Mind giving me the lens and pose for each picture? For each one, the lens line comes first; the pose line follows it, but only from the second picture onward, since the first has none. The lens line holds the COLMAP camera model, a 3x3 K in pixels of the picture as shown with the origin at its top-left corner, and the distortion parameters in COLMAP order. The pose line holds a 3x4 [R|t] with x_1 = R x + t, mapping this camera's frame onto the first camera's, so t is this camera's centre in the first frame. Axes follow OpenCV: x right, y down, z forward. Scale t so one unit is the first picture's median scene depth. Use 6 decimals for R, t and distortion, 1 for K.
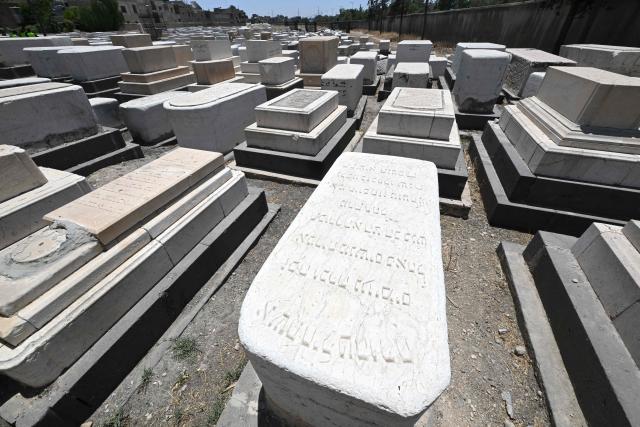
lens RADIAL K [[251.3, 0, 320.0], [0, 251.3, 213.5], [0, 0, 1]] dist [-0.001153, 0.000036]
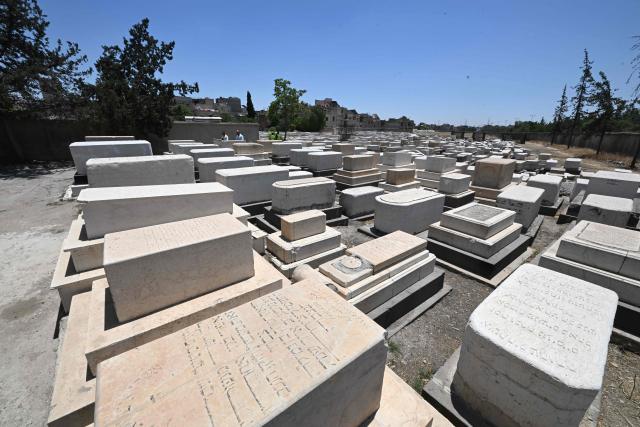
lens RADIAL K [[251.3, 0, 320.0], [0, 251.3, 213.5], [0, 0, 1]] dist [-0.001153, 0.000036]
pose [[0.841971, 0.199658, -0.501219, -0.113493], [-0.349317, 0.909735, -0.224410, 0.110456], [0.411171, 0.364031, 0.835715, -0.372999]]
